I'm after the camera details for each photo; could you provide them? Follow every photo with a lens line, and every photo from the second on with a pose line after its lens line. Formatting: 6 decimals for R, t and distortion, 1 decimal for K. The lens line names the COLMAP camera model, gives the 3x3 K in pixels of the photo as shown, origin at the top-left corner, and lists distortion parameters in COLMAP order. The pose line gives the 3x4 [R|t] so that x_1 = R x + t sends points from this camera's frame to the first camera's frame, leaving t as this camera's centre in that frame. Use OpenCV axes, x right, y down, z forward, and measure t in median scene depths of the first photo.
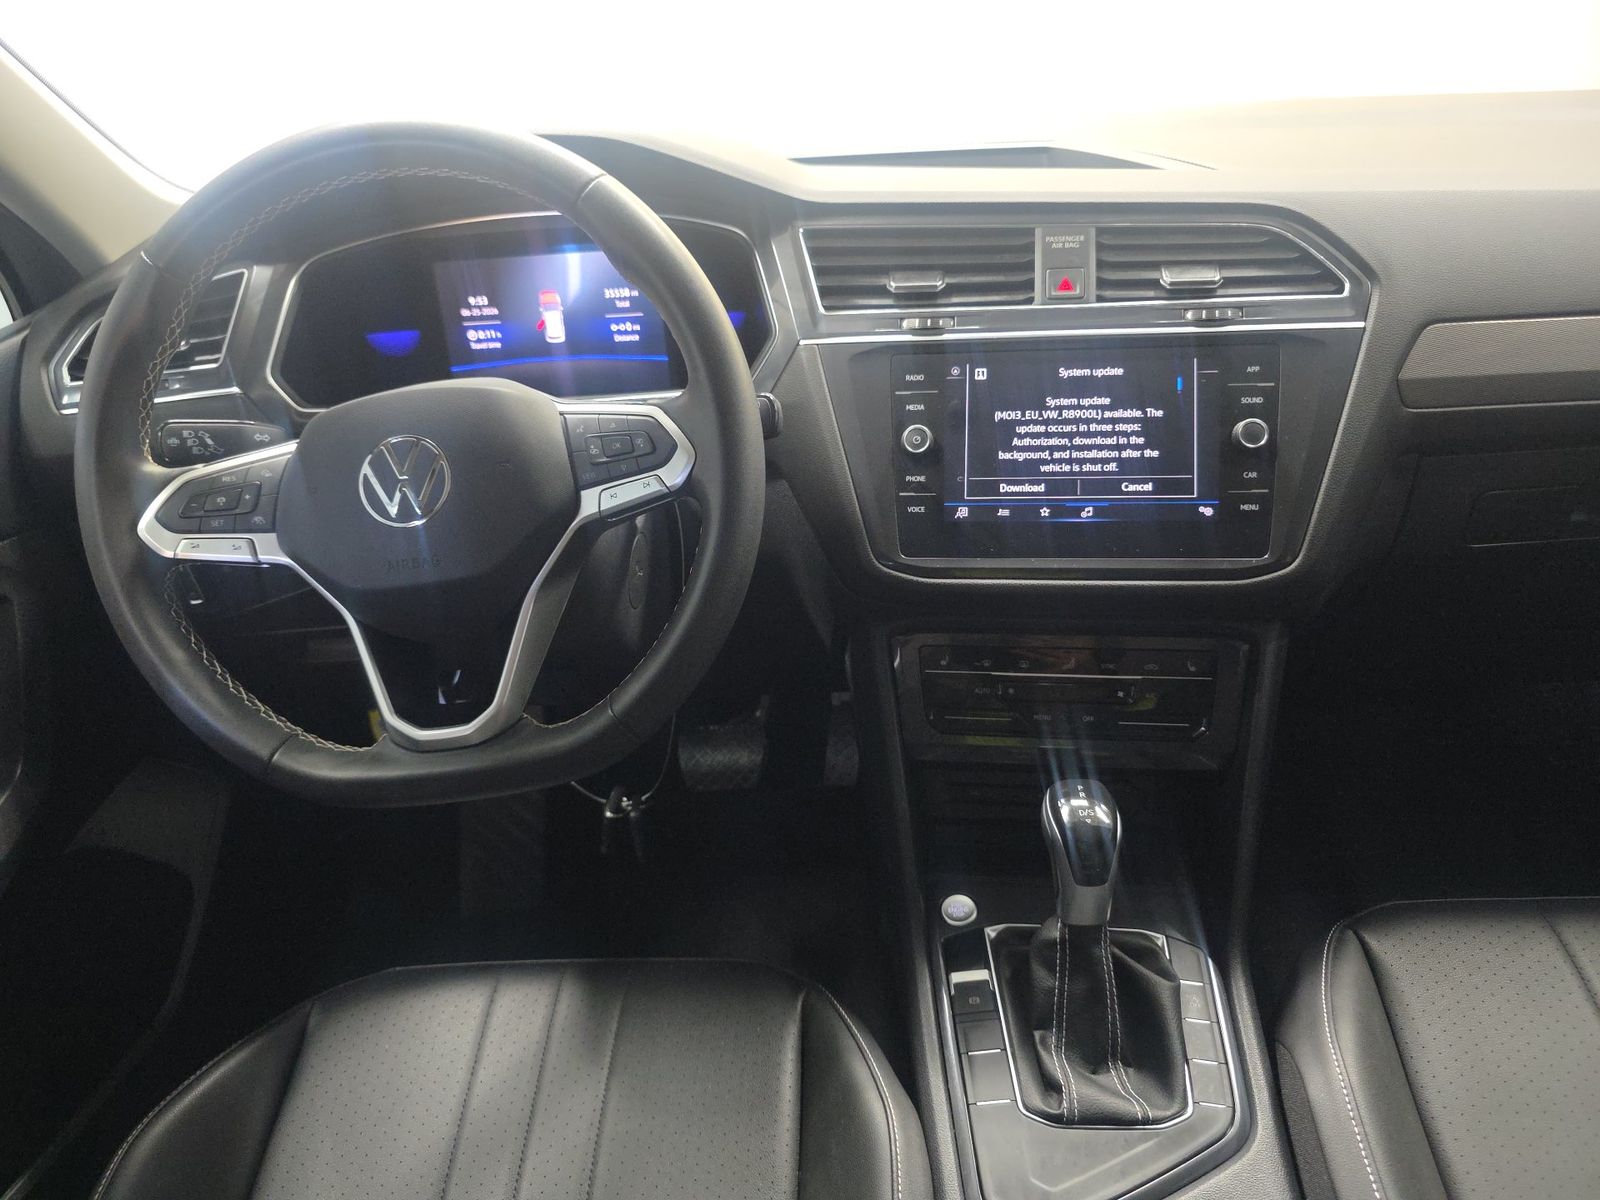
lens RADIAL K [[1082.8, 0, 795.6], [0, 1082.8, 602.7], [0, 0, 1]] dist [0.024440, -0.012850]
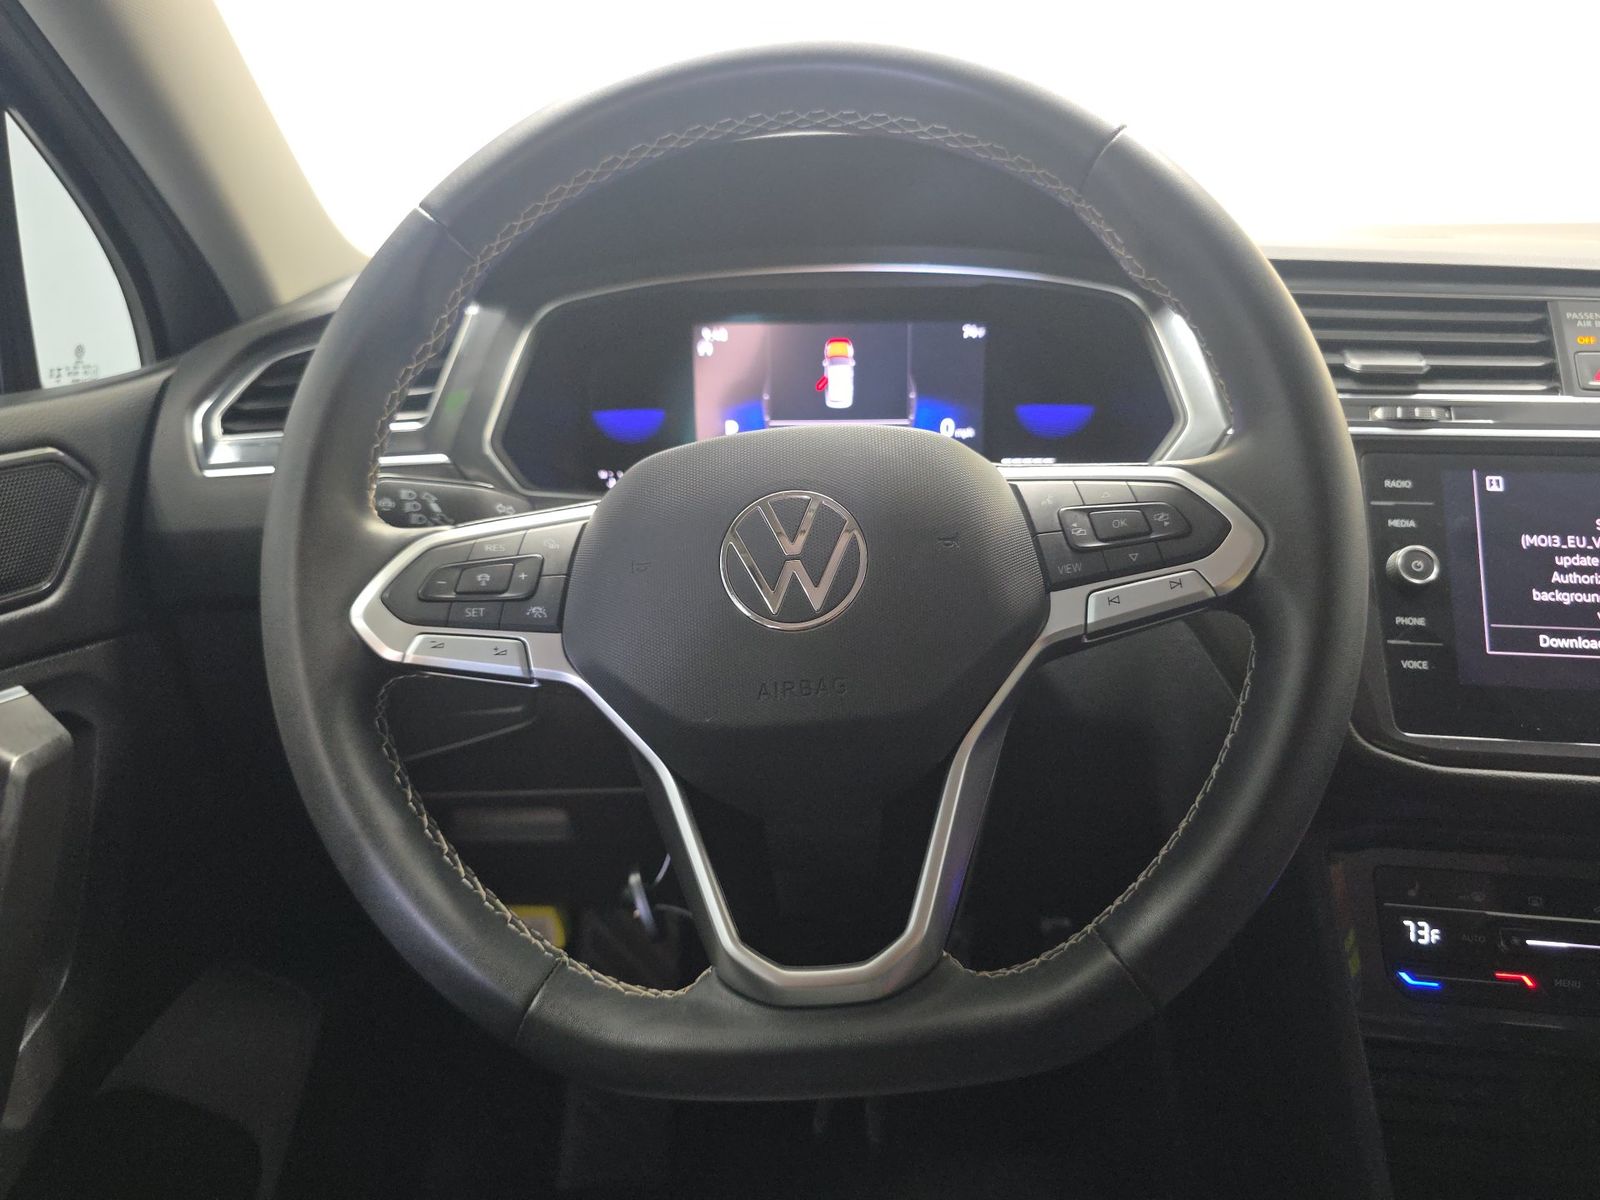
lens RADIAL K [[1082.8, 0, 806.4], [0, 1082.8, 603.7], [0, 0, 1]] dist [0.024440, -0.012850]
pose [[0.998431, 0.055912, 0.002995, -0.331656], [-0.054509, 0.982828, -0.176292, 0.023342], [-0.012800, 0.175852, 0.984333, 0.360999]]
